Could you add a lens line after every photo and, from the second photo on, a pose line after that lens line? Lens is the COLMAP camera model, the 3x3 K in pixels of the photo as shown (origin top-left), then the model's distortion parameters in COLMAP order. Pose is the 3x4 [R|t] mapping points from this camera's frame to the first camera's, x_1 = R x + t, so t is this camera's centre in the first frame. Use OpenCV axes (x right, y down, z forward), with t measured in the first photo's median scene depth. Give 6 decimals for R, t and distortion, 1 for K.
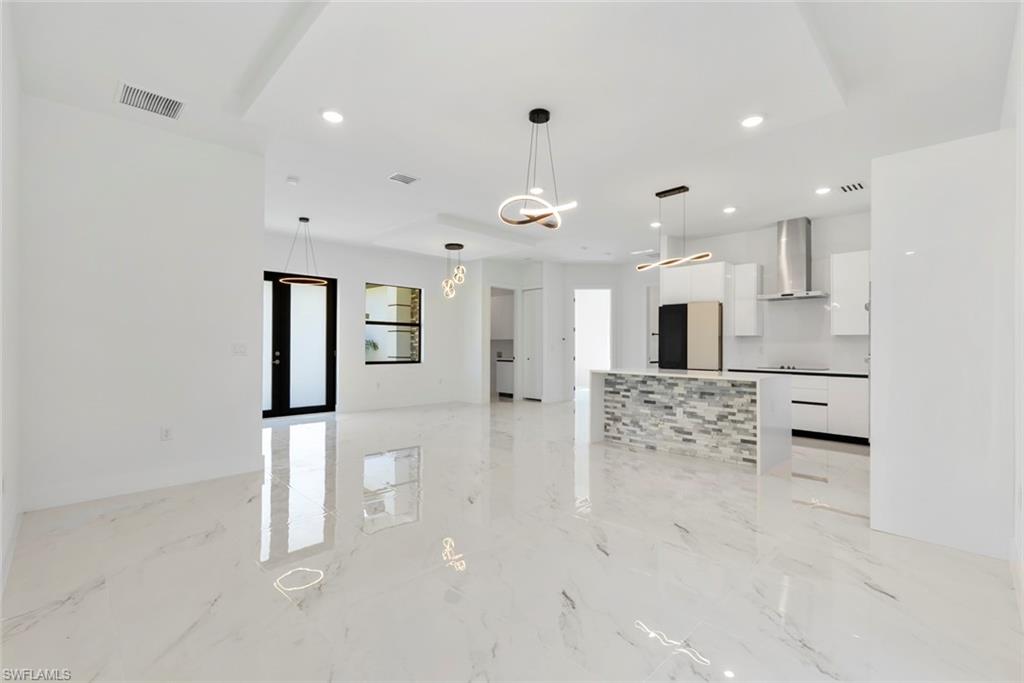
lens RADIAL K [[455.2, 0, 515.4], [0, 455.2, 342.4], [0, 0, 1]] dist [0.001130, -0.000148]
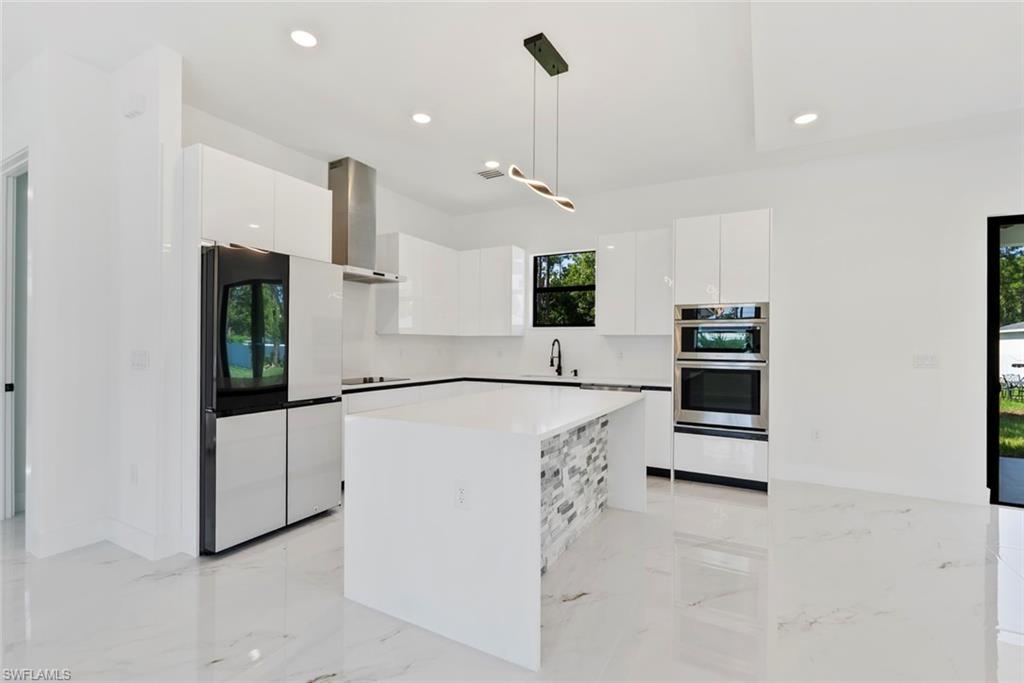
lens RADIAL K [[455.2, 0, 512.5], [0, 455.2, 342.2], [0, 0, 1]] dist [0.001130, -0.000148]
pose [[-0.271068, -0.002840, 0.962556, -0.139249], [-0.014734, 0.999891, -0.001199, -0.004557], [-0.962447, -0.014507, -0.271080, 1.126559]]
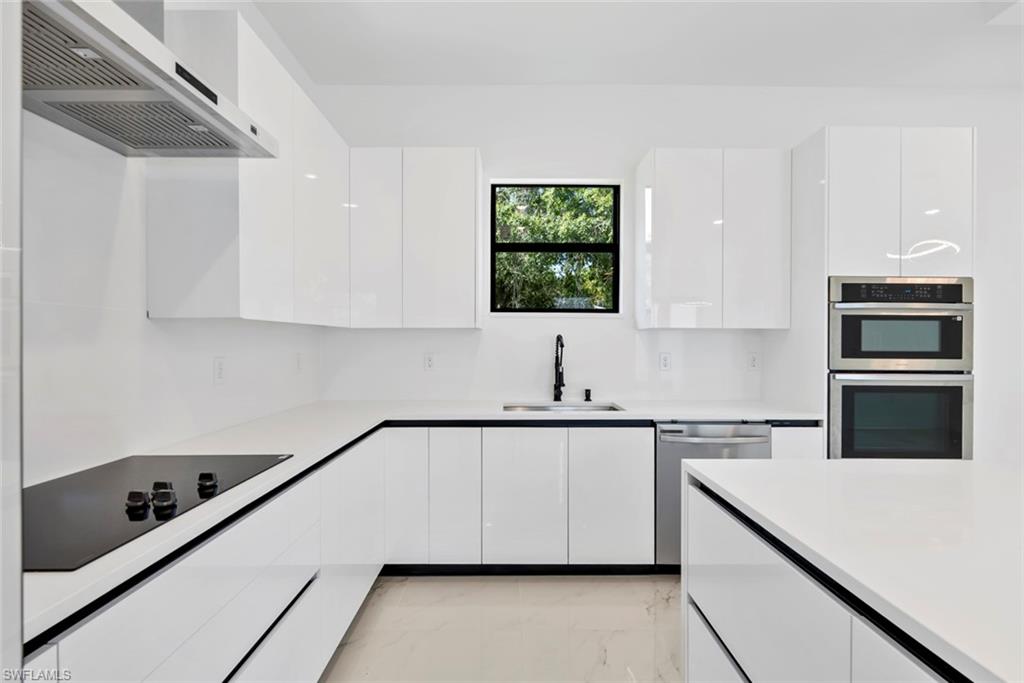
lens RADIAL K [[455.2, 0, 517.7], [0, 455.2, 343.5], [0, 0, 1]] dist [0.001130, -0.000148]
pose [[-0.701610, -0.014051, 0.712423, 0.425958], [-0.012916, 0.999892, 0.007000, -0.006547], [-0.712444, -0.004290, -0.701716, 1.176565]]
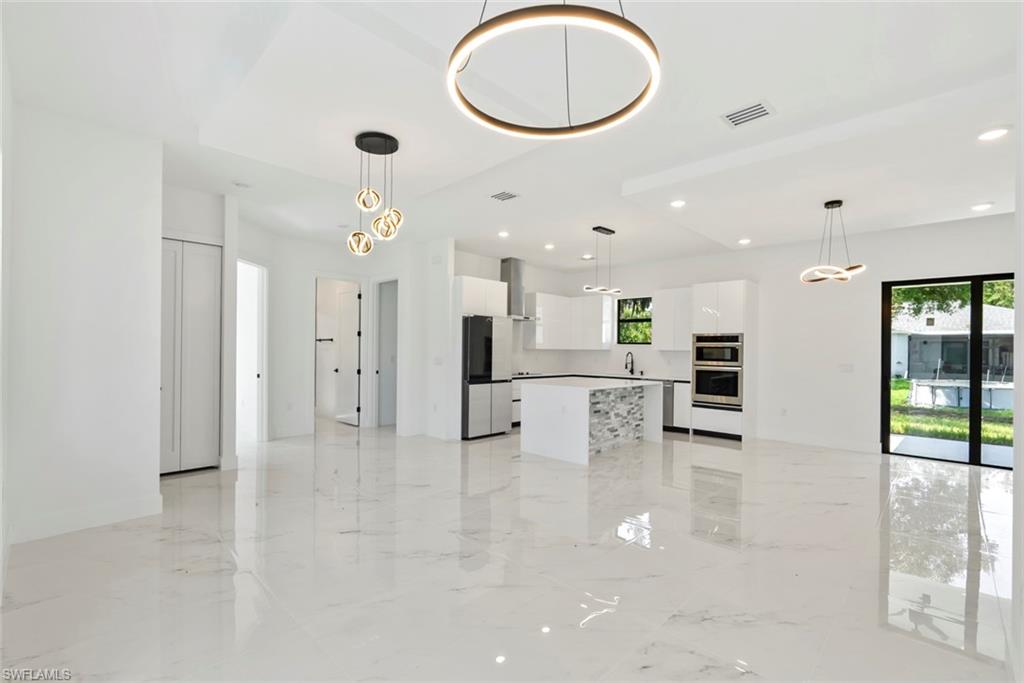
lens RADIAL K [[455.2, 0, 514.3], [0, 455.2, 348.8], [0, 0, 1]] dist [0.001130, -0.000148]
pose [[-0.009576, -0.003410, 0.999948, -0.802297], [-0.019080, 0.999813, 0.003227, -0.022478], [-0.999772, -0.019048, -0.009639, 1.189003]]
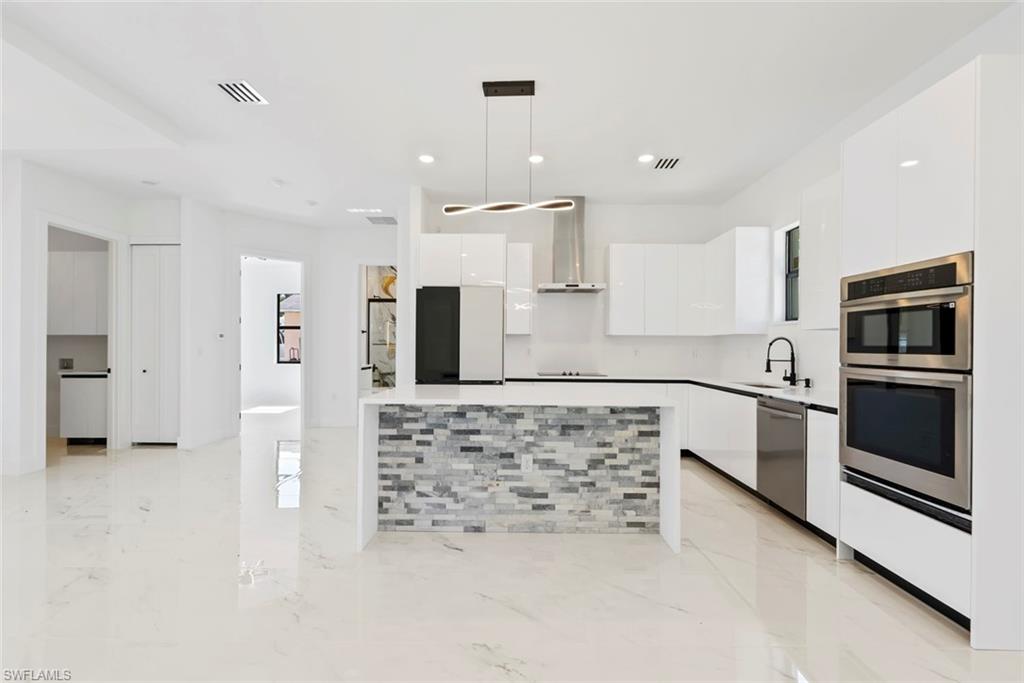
lens RADIAL K [[455.2, 0, 511.1], [0, 455.2, 344.5], [0, 0, 1]] dist [0.001130, -0.000148]
pose [[0.721883, 0.001075, 0.692014, -0.059187], [-0.006044, 0.999970, 0.004752, -0.001702], [-0.691989, -0.007613, 0.721868, 0.546332]]
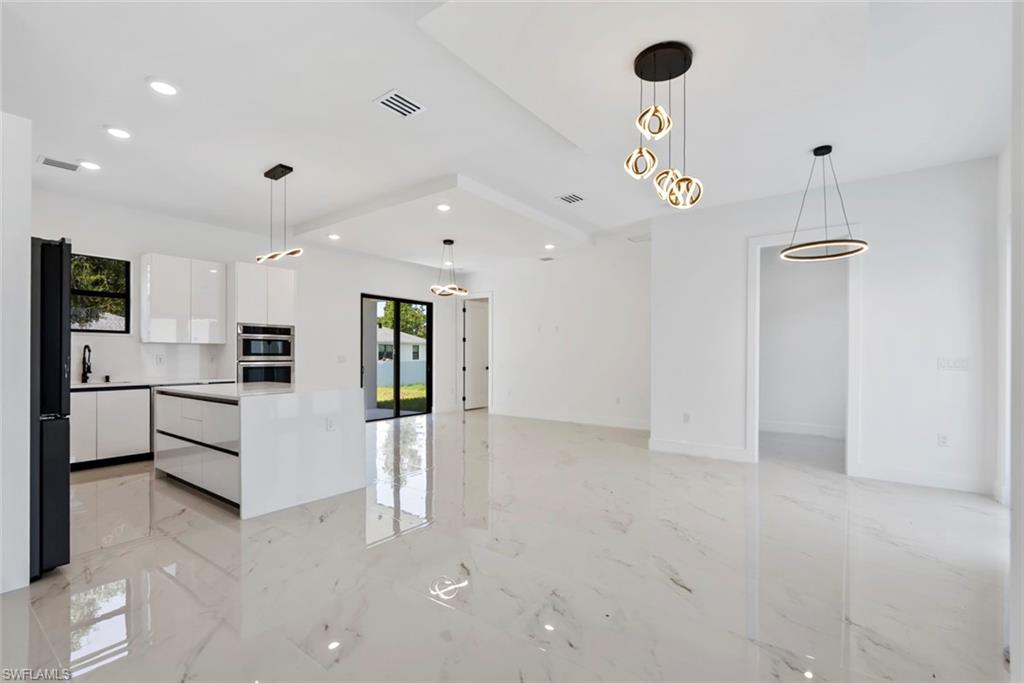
lens RADIAL K [[455.2, 0, 507.5], [0, 455.2, 347.4], [0, 0, 1]] dist [0.001130, -0.000148]
pose [[-0.991323, -0.005716, -0.131328, 0.033590], [-0.001828, 0.999557, -0.029712, 0.017782], [0.131439, -0.029214, -0.990894, 1.812411]]
